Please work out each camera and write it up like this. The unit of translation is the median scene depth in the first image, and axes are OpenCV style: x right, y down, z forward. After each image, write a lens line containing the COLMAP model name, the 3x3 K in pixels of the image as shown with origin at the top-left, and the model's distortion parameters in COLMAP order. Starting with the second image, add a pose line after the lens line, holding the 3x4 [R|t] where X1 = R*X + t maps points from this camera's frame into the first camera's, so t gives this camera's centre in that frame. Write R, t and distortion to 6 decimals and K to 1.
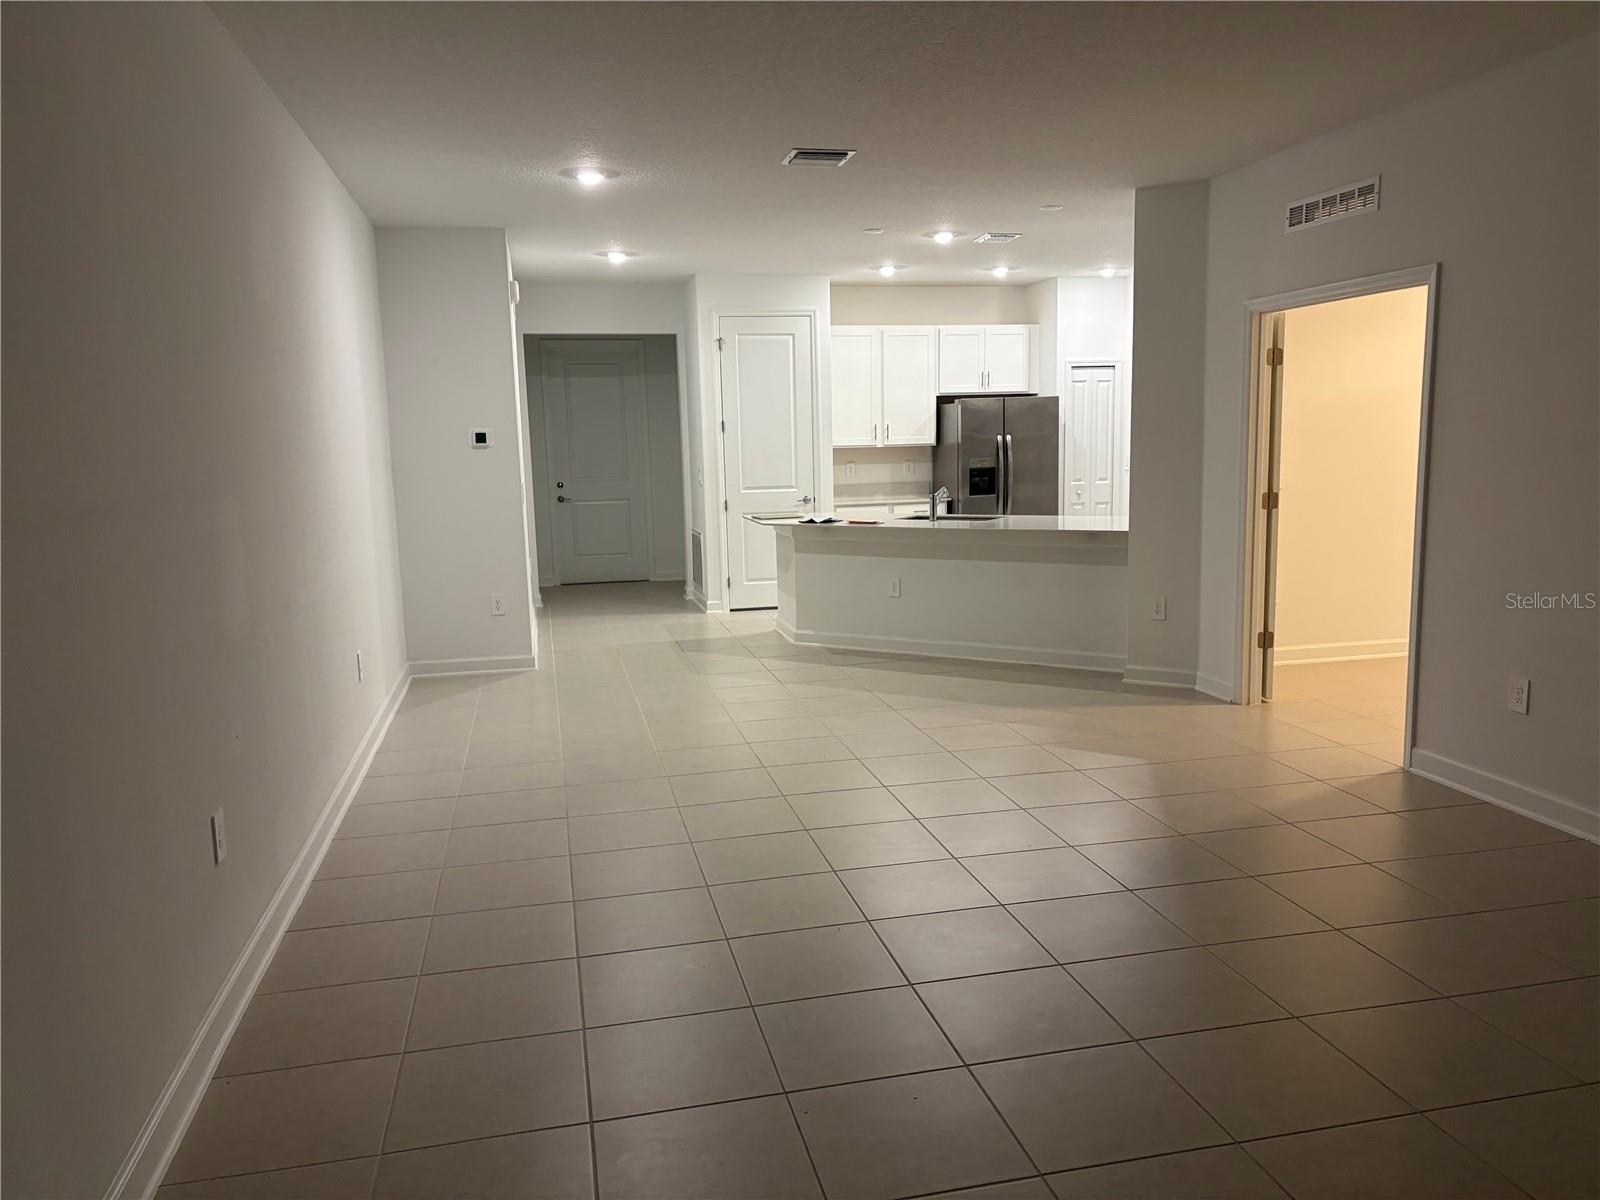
lens RADIAL K [[1202.4, 0, 798.5], [0, 1202.4, 612.1], [0, 0, 1]] dist [0.060545, -0.074011]
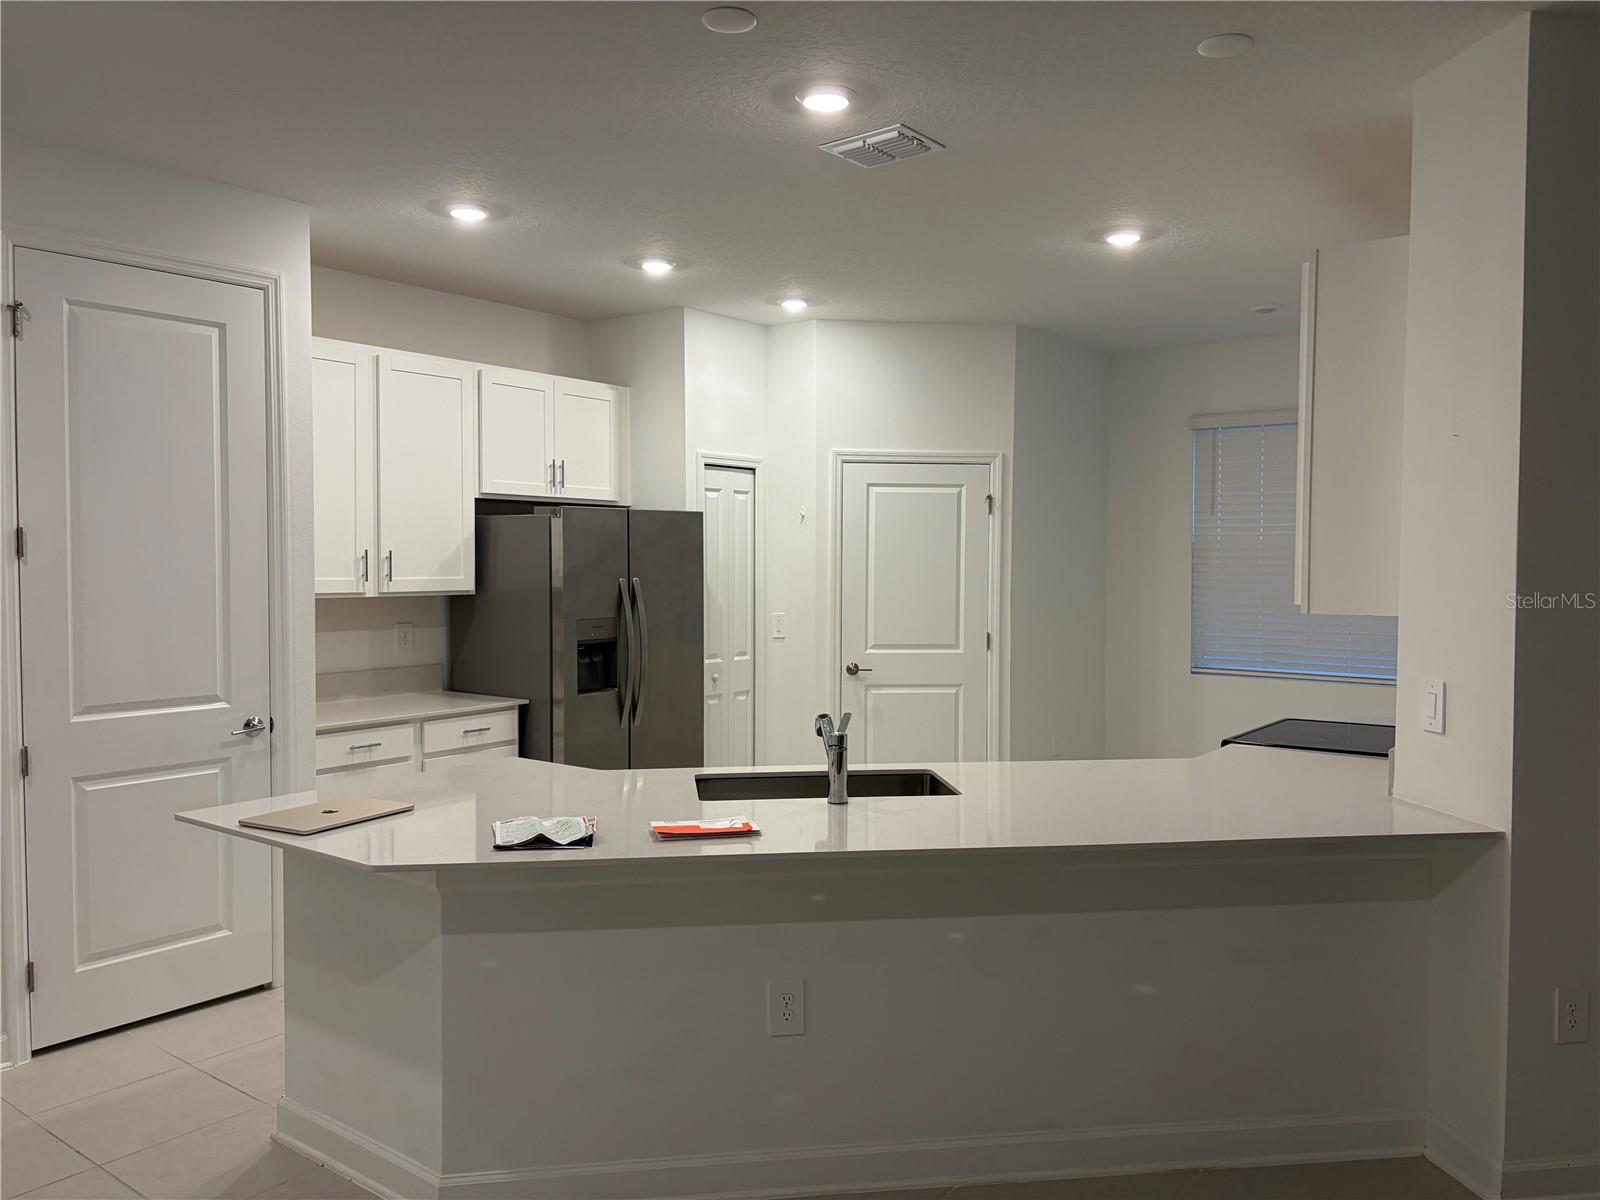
lens RADIAL K [[1202.4, 0, 812.1], [0, 1202.4, 586.1], [0, 0, 1]] dist [0.060545, -0.074011]
pose [[0.754600, 0.012658, 0.656063, -0.114067], [0.072802, 0.992026, -0.102875, -0.080376], [-0.652134, 0.125392, 0.747662, 0.534984]]
